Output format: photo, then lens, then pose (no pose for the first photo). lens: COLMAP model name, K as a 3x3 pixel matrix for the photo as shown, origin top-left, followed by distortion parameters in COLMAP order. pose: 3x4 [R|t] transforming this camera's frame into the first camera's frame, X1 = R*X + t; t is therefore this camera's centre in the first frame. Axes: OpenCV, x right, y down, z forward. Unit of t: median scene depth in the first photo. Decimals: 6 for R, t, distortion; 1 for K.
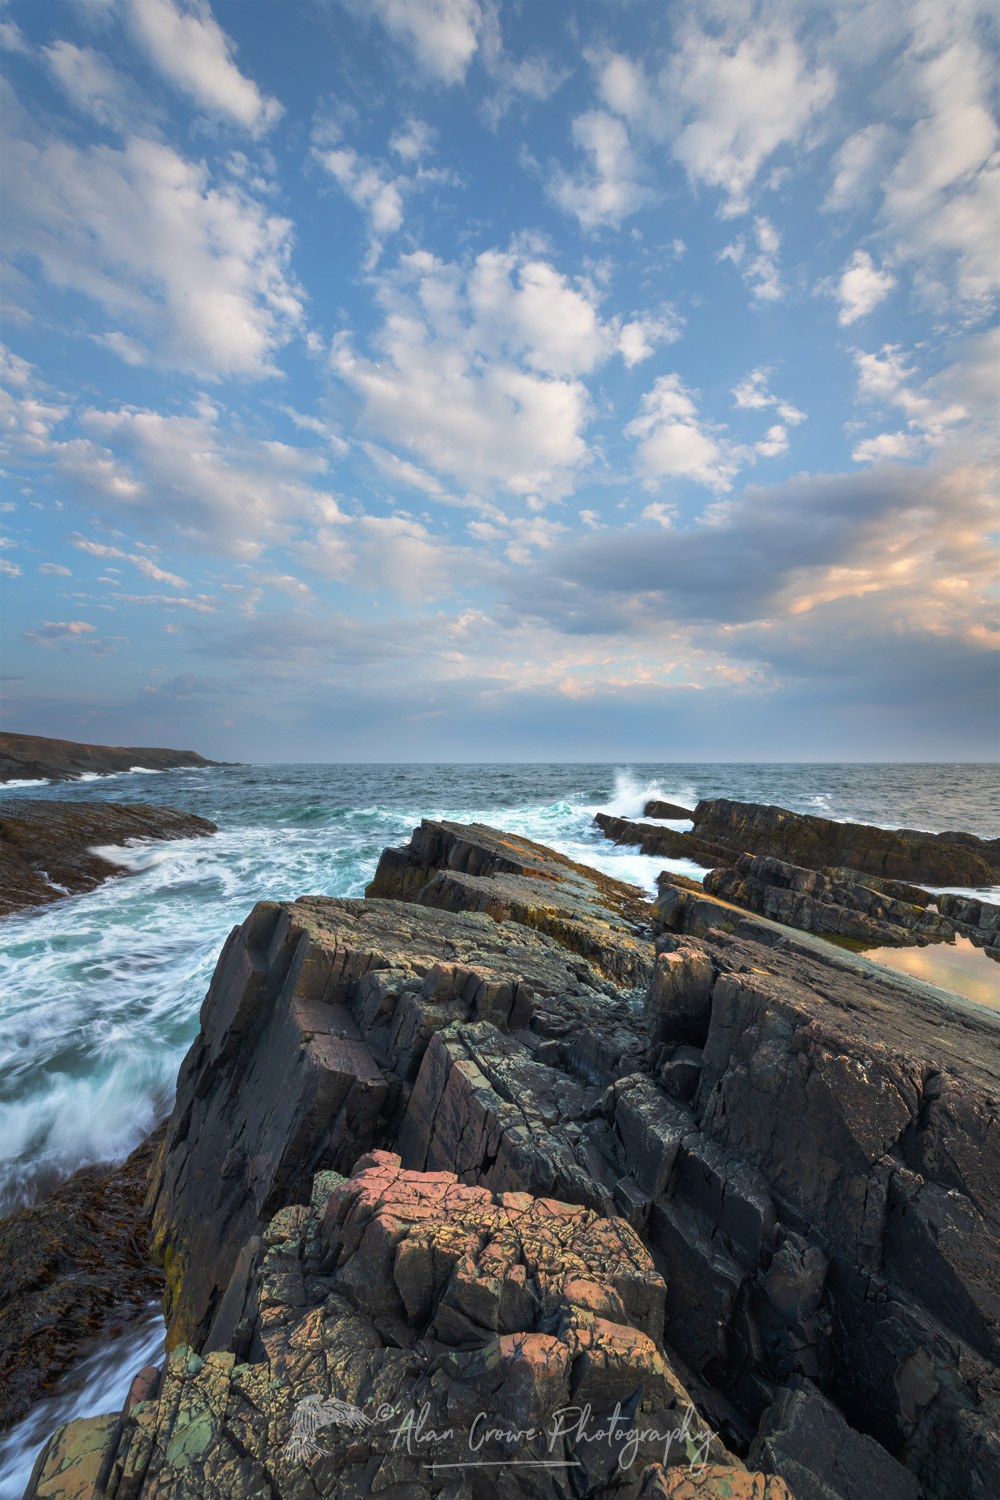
lens RADIAL K [[585.4, 0, 503.1], [0, 585.4, 760.4], [0, 0, 1]] dist [-0.002398, -0.000786]
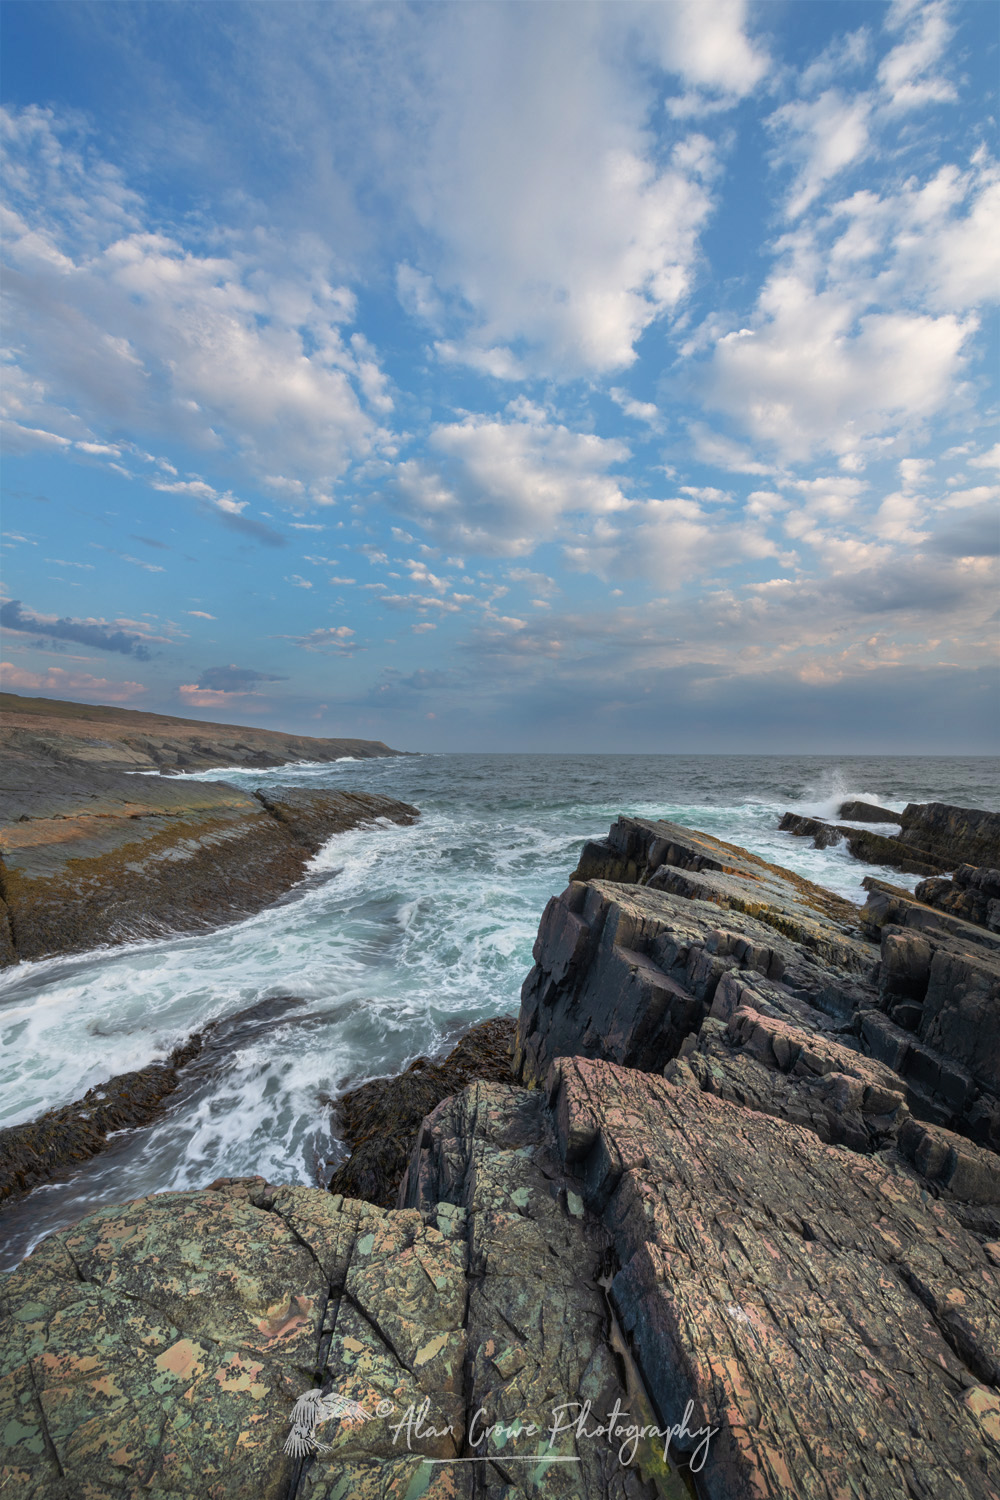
lens RADIAL K [[585.4, 0, 495.7], [0, 585.4, 742.9], [0, 0, 1]] dist [-0.002398, -0.000786]
pose [[0.958831, -0.000336, -0.283976, -0.094206], [-0.002972, 0.999933, -0.011218, -0.047424], [0.283960, 0.011600, 0.958766, -0.249641]]
